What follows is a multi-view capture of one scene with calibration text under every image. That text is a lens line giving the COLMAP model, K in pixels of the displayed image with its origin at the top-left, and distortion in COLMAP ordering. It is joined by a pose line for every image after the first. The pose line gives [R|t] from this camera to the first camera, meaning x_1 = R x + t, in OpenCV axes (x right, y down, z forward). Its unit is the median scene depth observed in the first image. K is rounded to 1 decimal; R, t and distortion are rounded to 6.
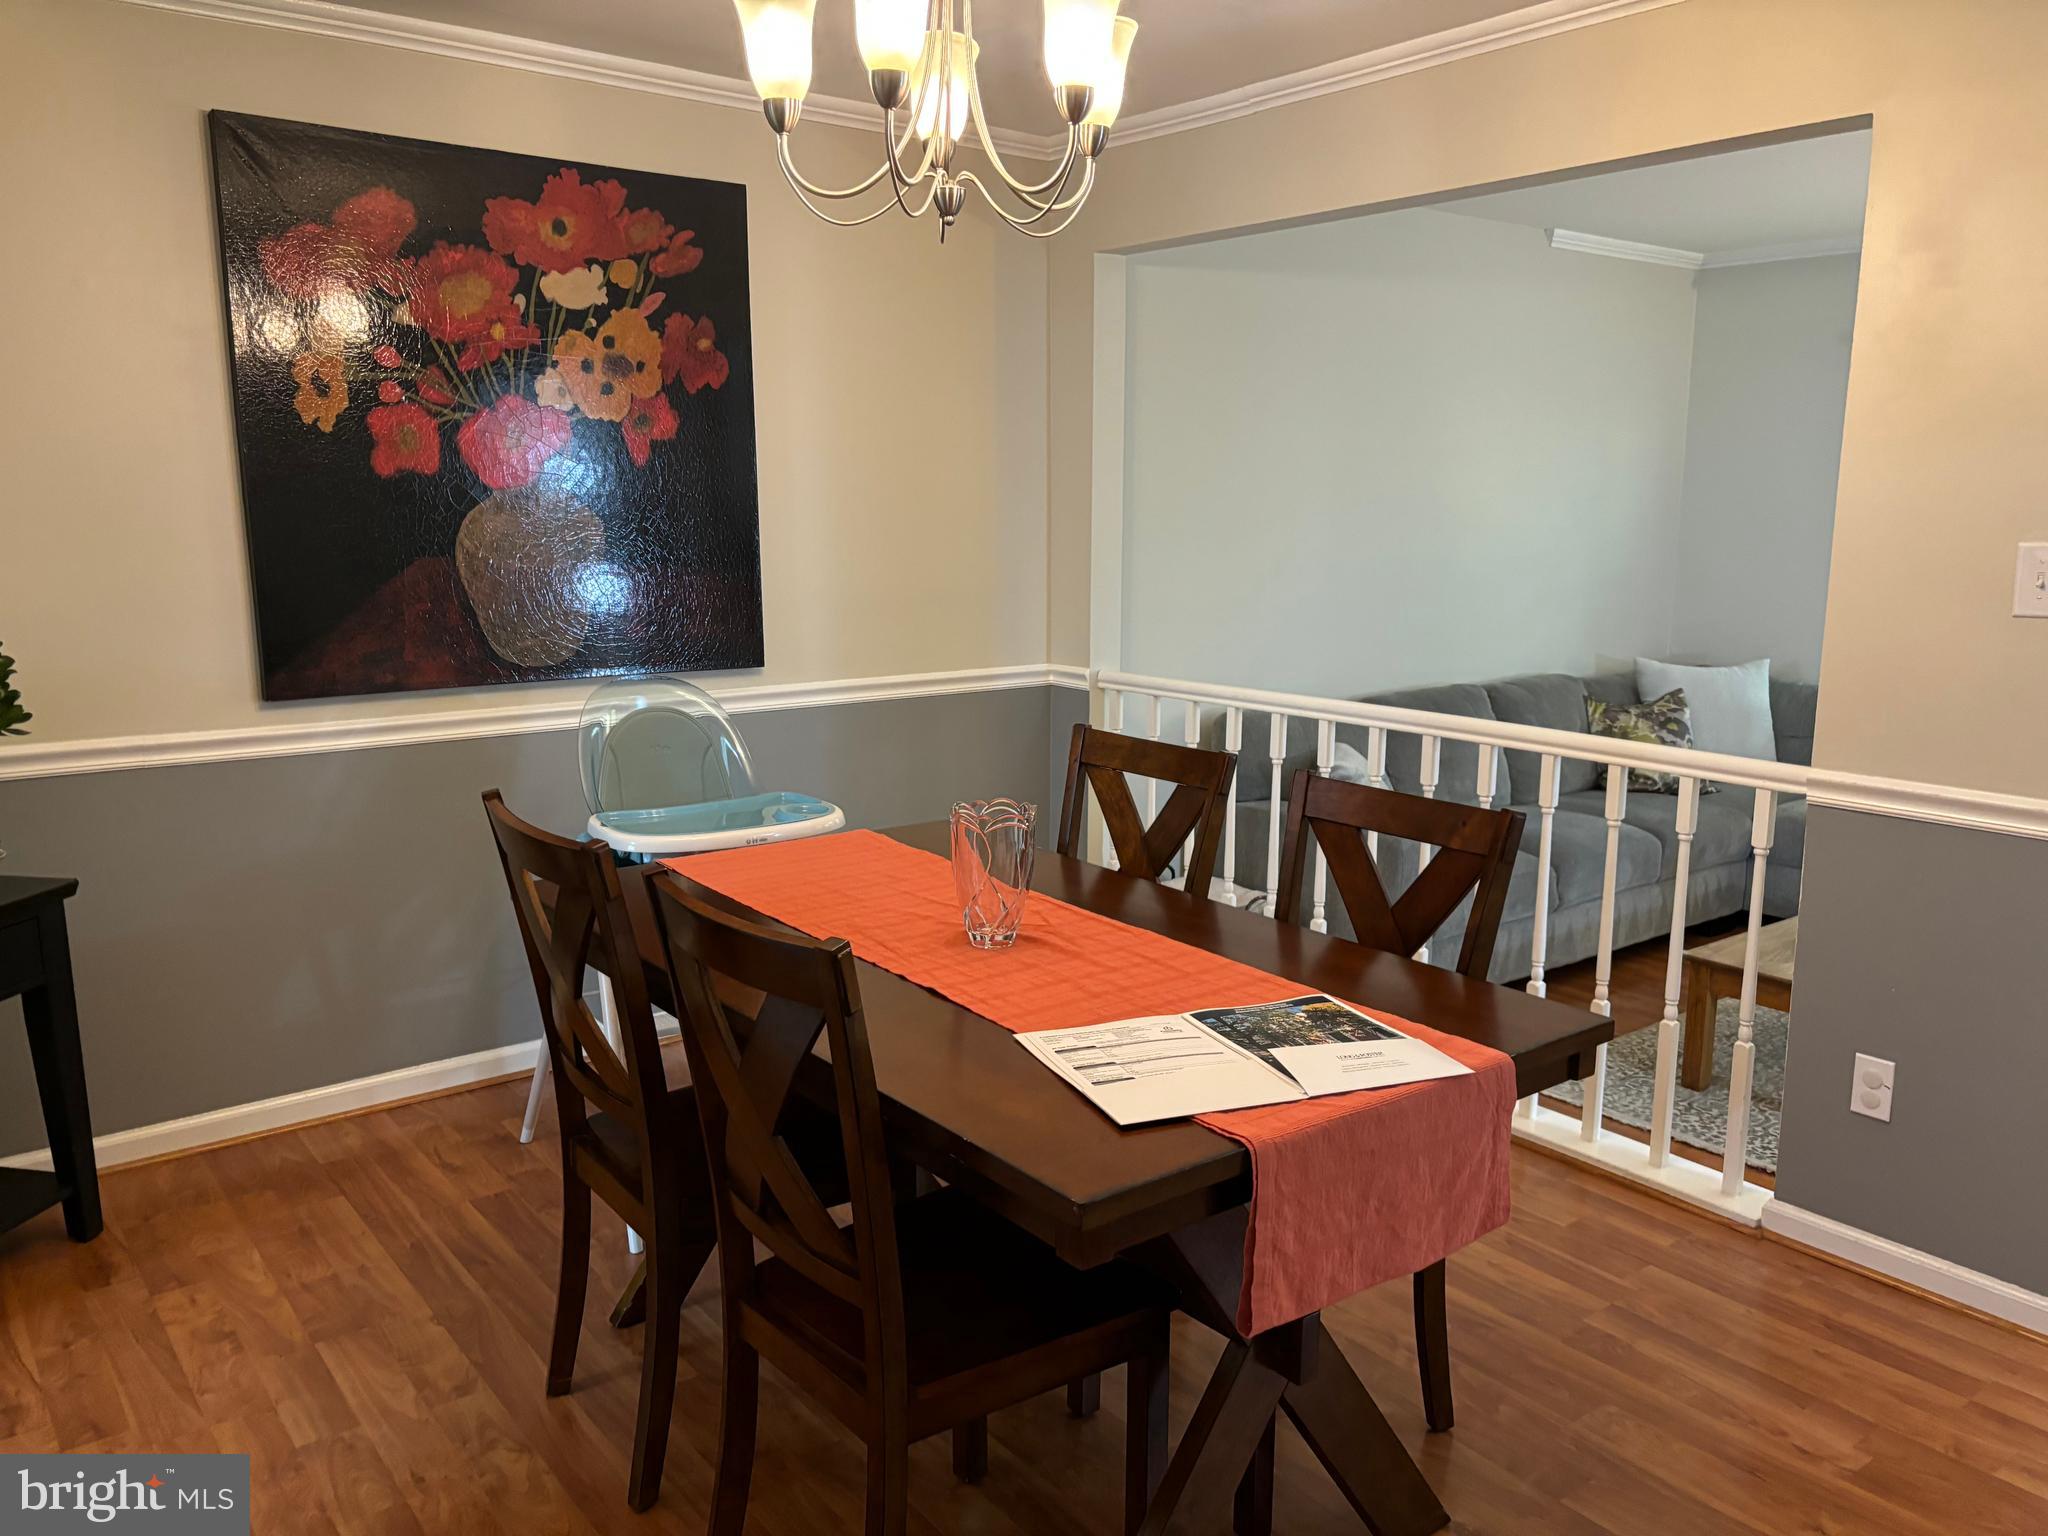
lens RADIAL K [[1535.4, 0, 1022.8], [0, 1535.4, 771.6], [0, 0, 1]] dist [0.020575, -0.042968]
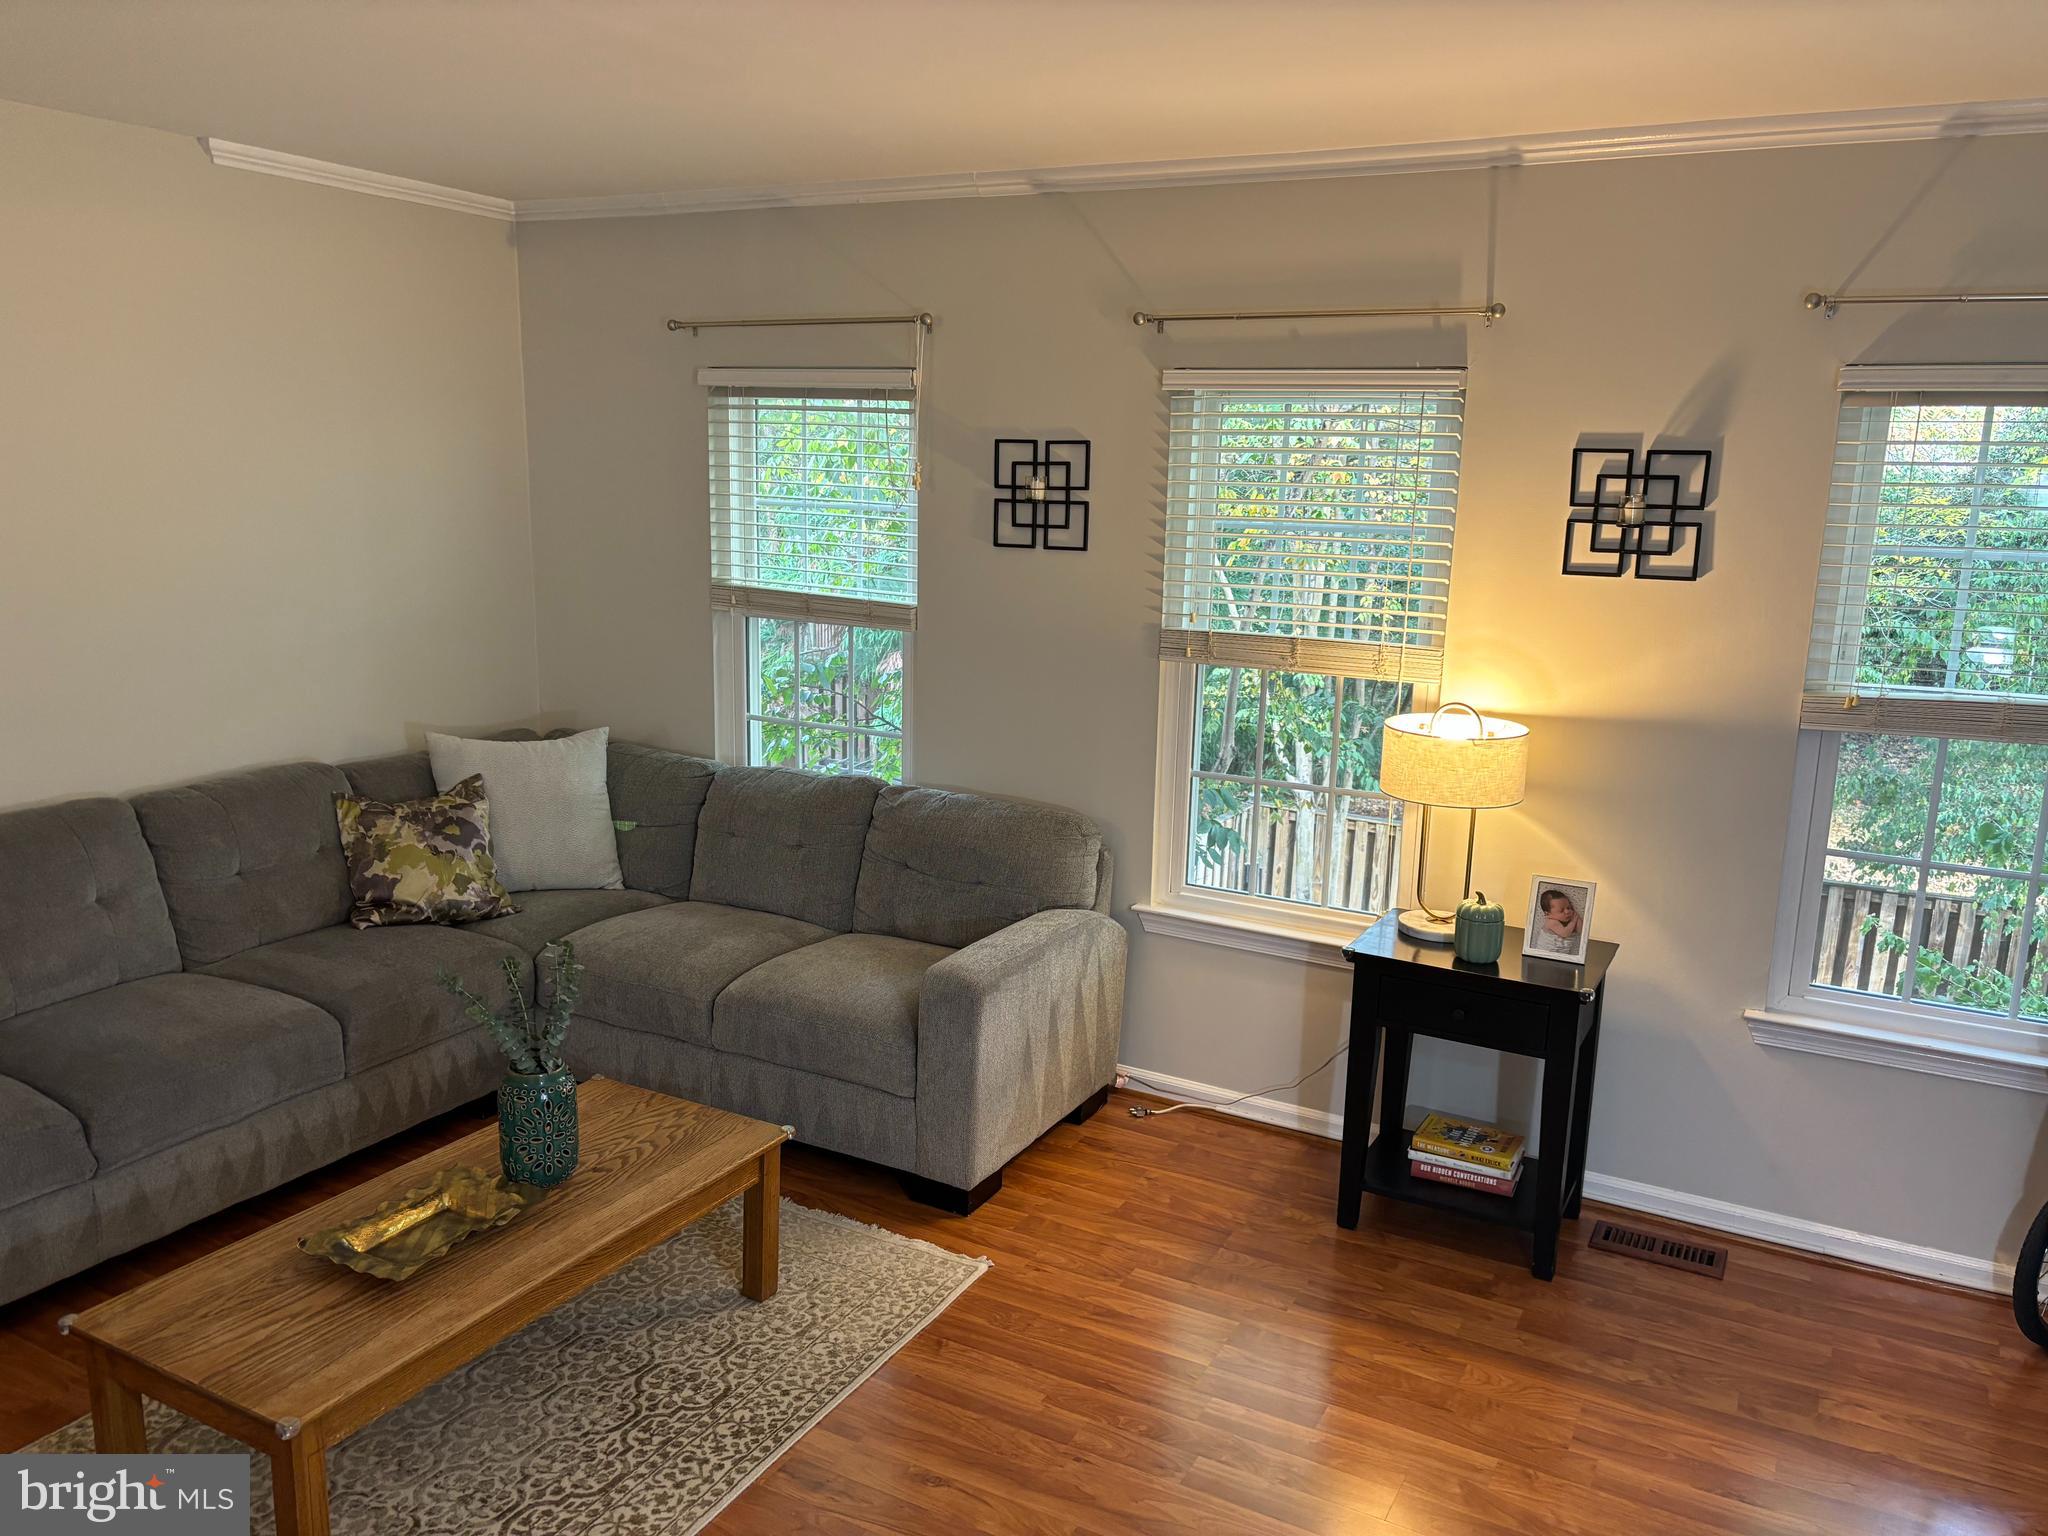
lens RADIAL K [[1535.4, 0, 1036.4], [0, 1535.4, 771.2], [0, 0, 1]] dist [0.020575, -0.042968]
pose [[0.906723, -0.056609, 0.417910, 0.364426], [0.048489, 0.998372, 0.030031, -0.065810], [-0.418930, -0.006966, 0.907992, 0.199737]]
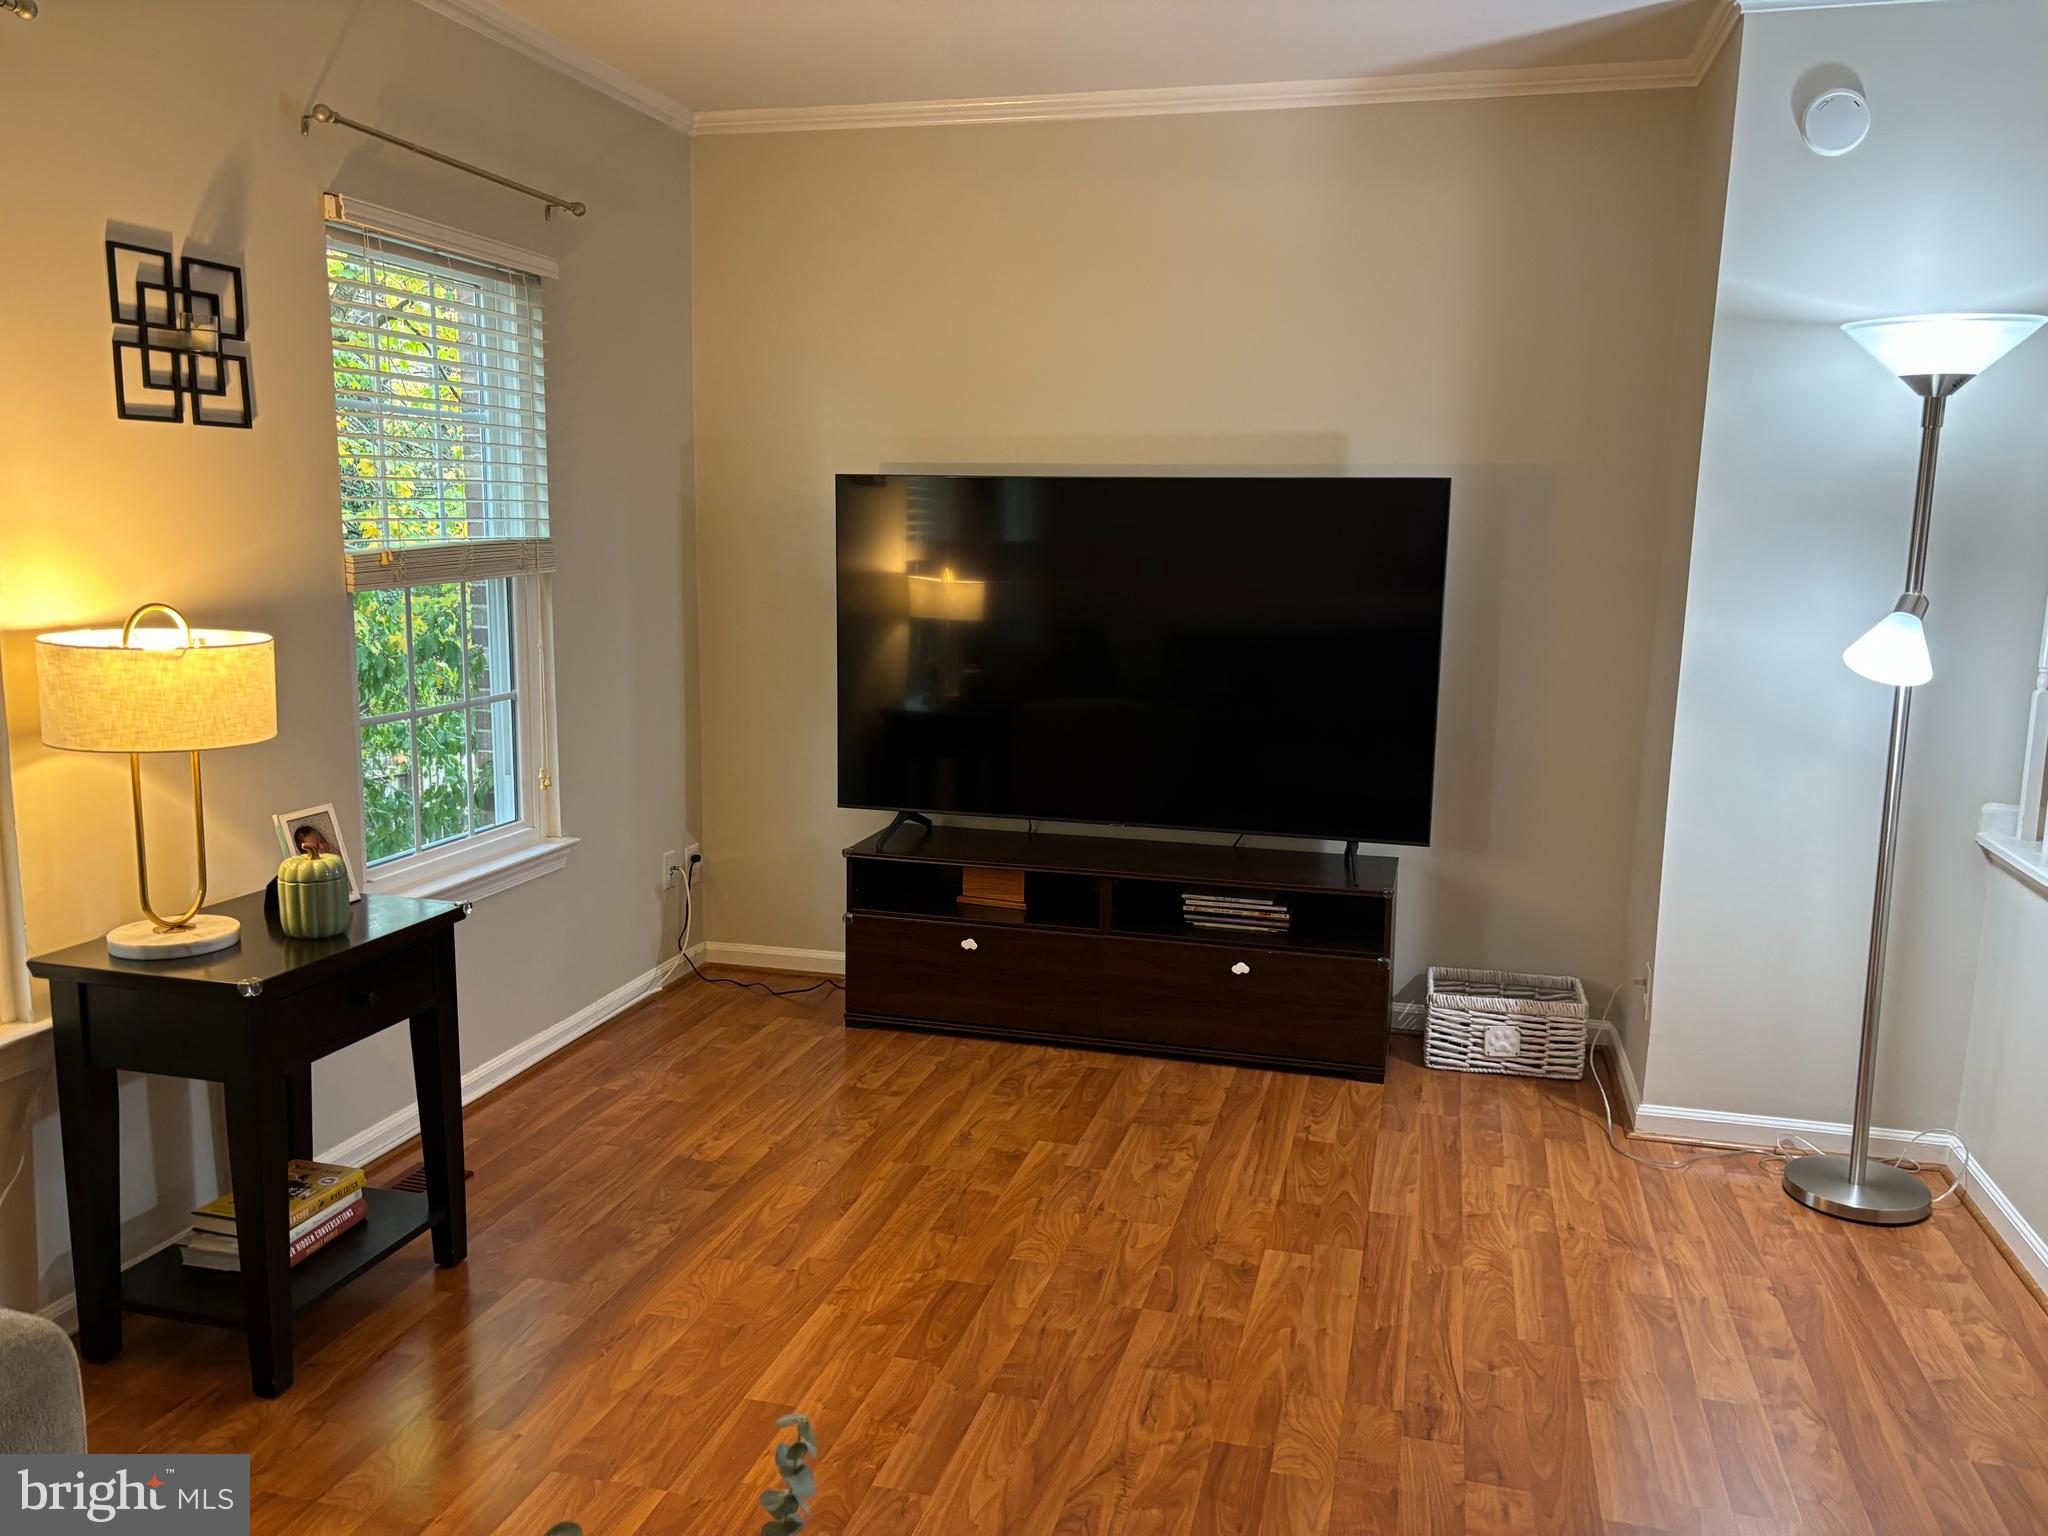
lens RADIAL K [[1535.4, 0, 1040.0], [0, 1535.4, 766.0], [0, 0, 1]] dist [0.020575, -0.042968]
pose [[-0.625050, -0.133970, 0.769002, 0.299784], [0.115962, 0.958293, 0.261202, -0.104762], [-0.771923, 0.252440, -0.583446, 0.751541]]
